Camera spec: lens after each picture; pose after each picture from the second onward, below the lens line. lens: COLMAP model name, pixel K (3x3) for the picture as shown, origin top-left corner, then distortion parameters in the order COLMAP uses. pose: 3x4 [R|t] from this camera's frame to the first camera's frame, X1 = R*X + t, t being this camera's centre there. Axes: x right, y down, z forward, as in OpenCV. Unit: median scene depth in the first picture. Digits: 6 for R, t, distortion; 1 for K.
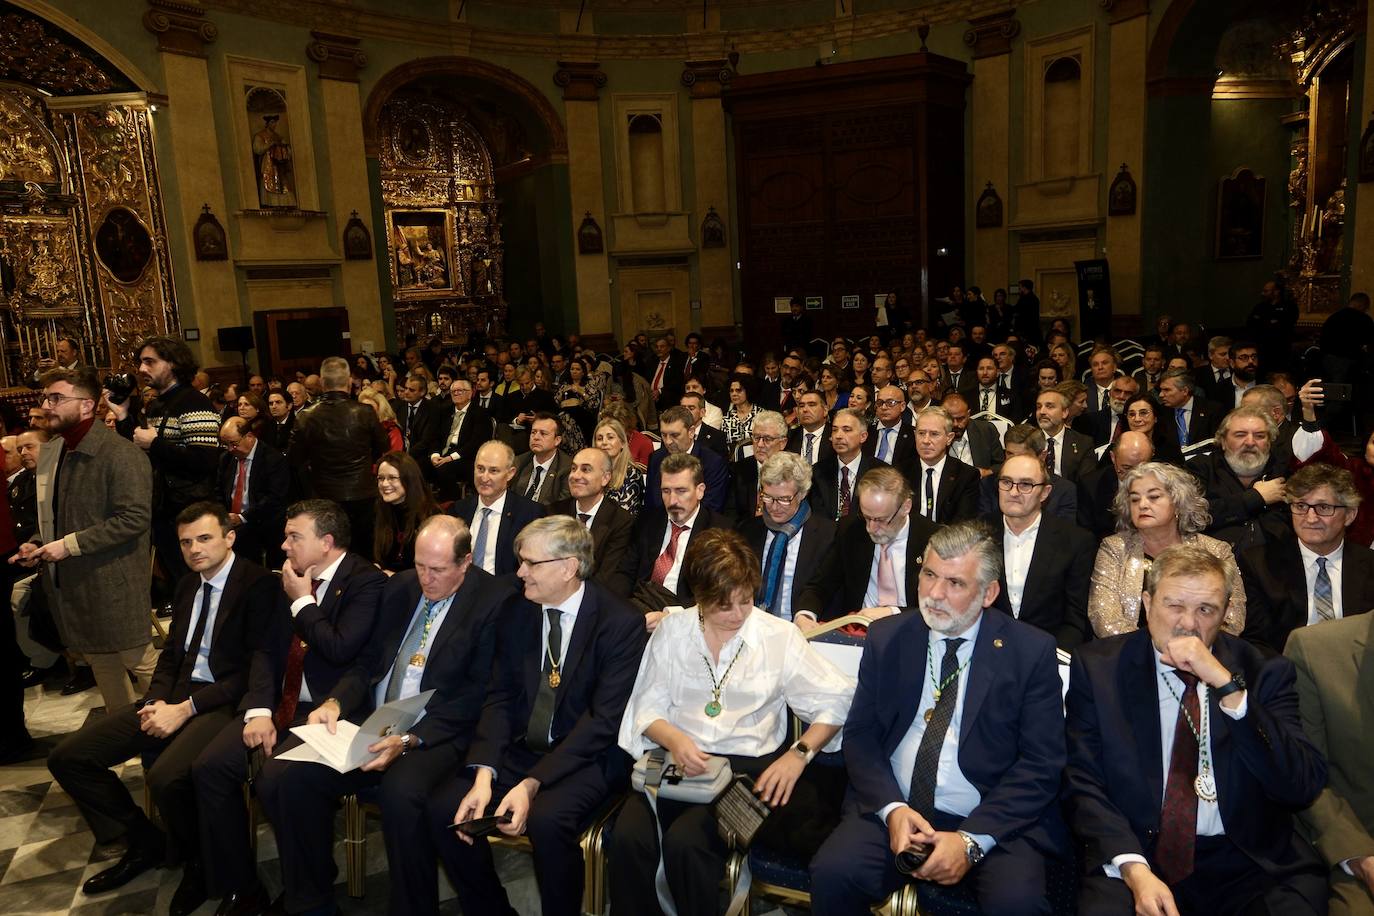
lens RADIAL K [[917.8, 0, 673.4], [0, 917.8, 459.1], [0, 0, 1]] dist [-0.009282, 0.003151]
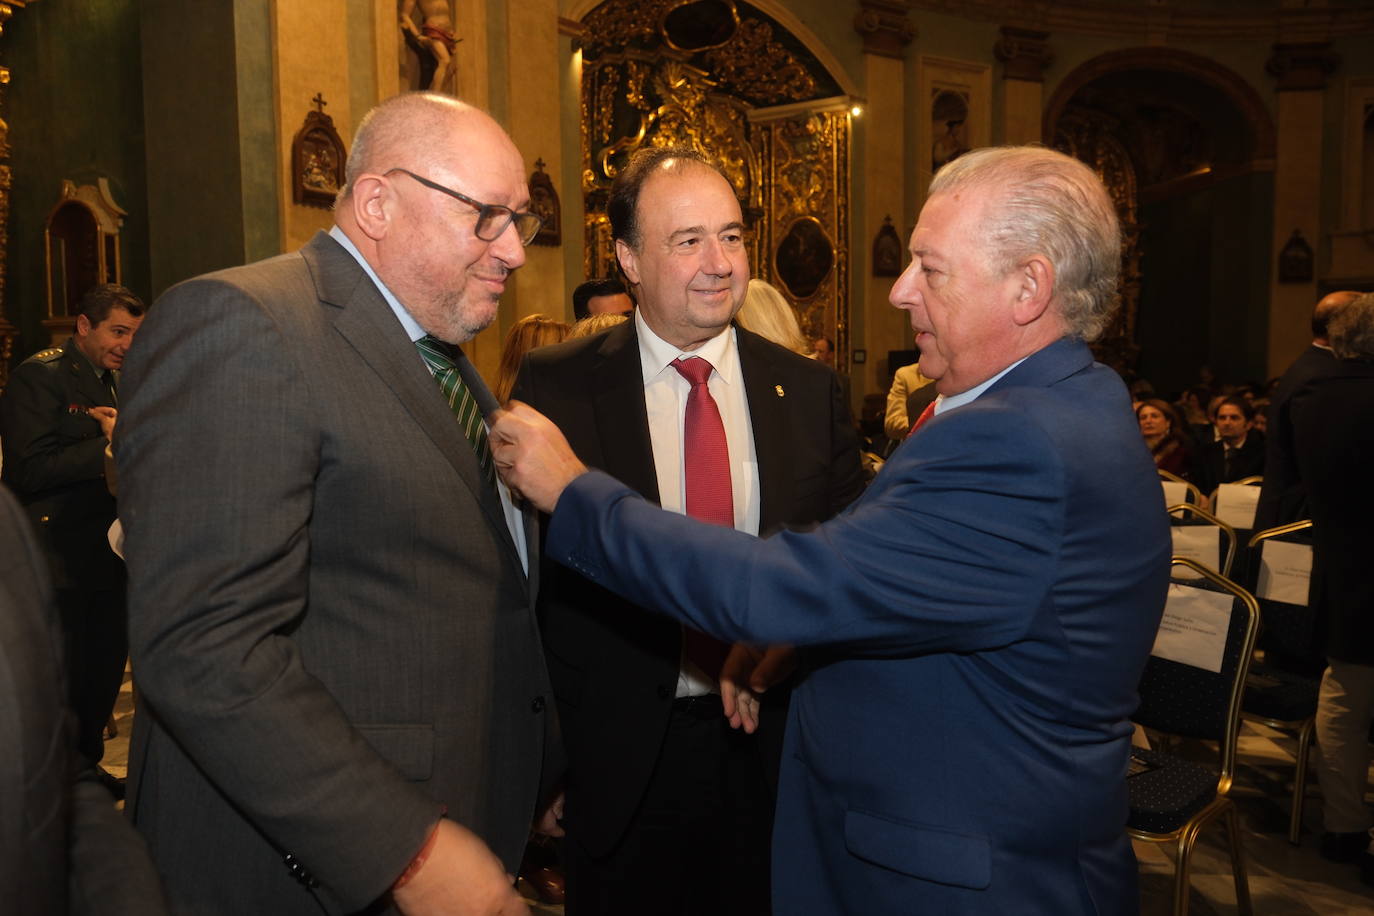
lens RADIAL K [[917.8, 0, 673.4], [0, 917.8, 459.1], [0, 0, 1]] dist [-0.009282, 0.003151]
pose [[0.887960, 0.081078, -0.452718, -0.256821], [-0.112468, 0.992733, -0.042806, 0.024227], [0.445958, 0.088926, 0.890625, 0.110124]]
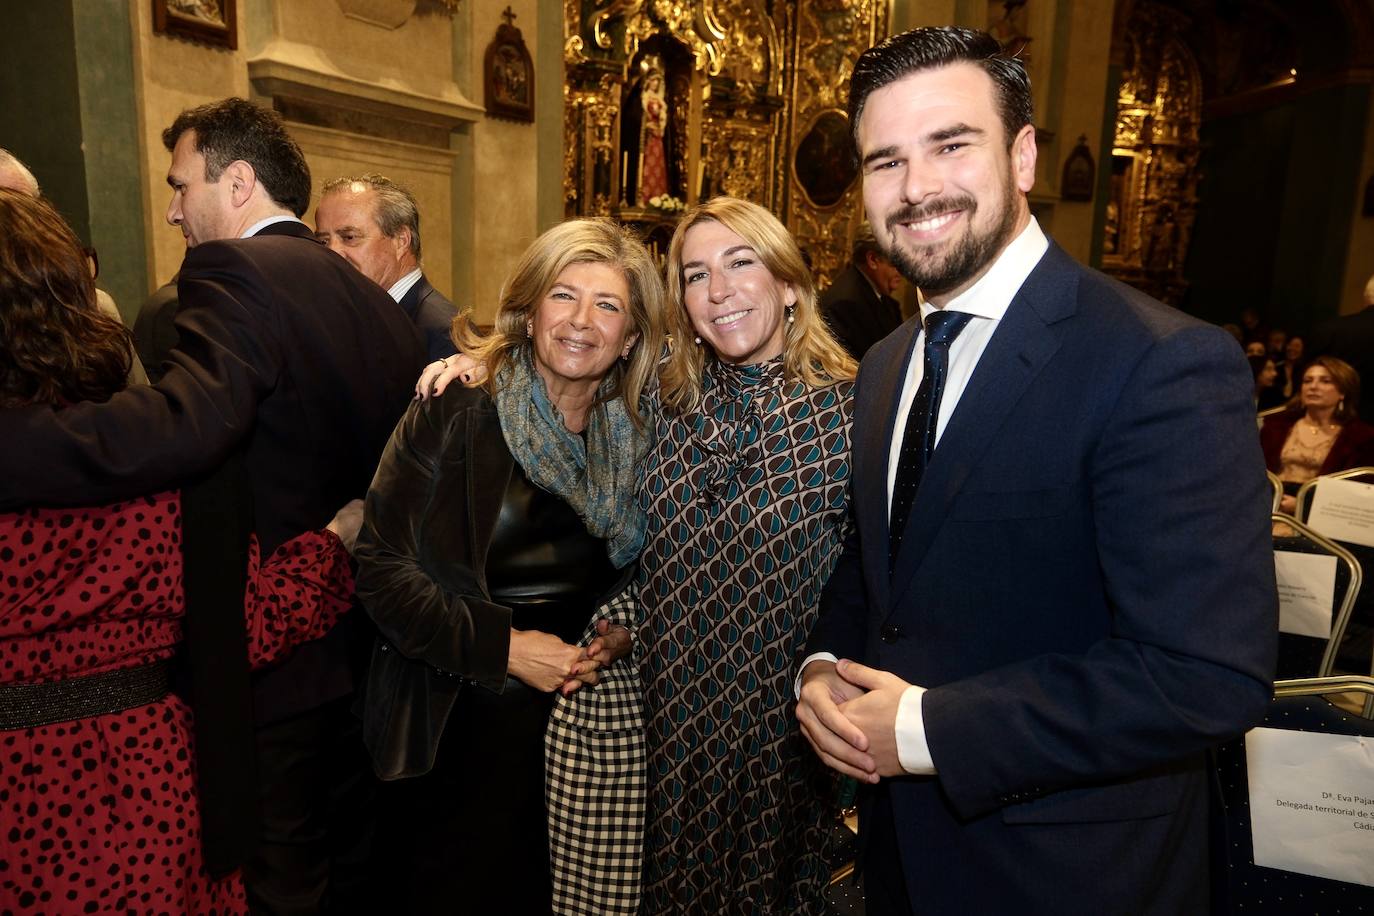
lens RADIAL K [[917.8, 0, 673.4], [0, 917.8, 459.1], [0, 0, 1]] dist [-0.009282, 0.003151]
pose [[0.884667, 0.159532, -0.438080, -0.303582], [-0.154740, 0.986842, 0.046885, 0.007582], [0.439795, 0.026311, 0.897713, 0.209461]]
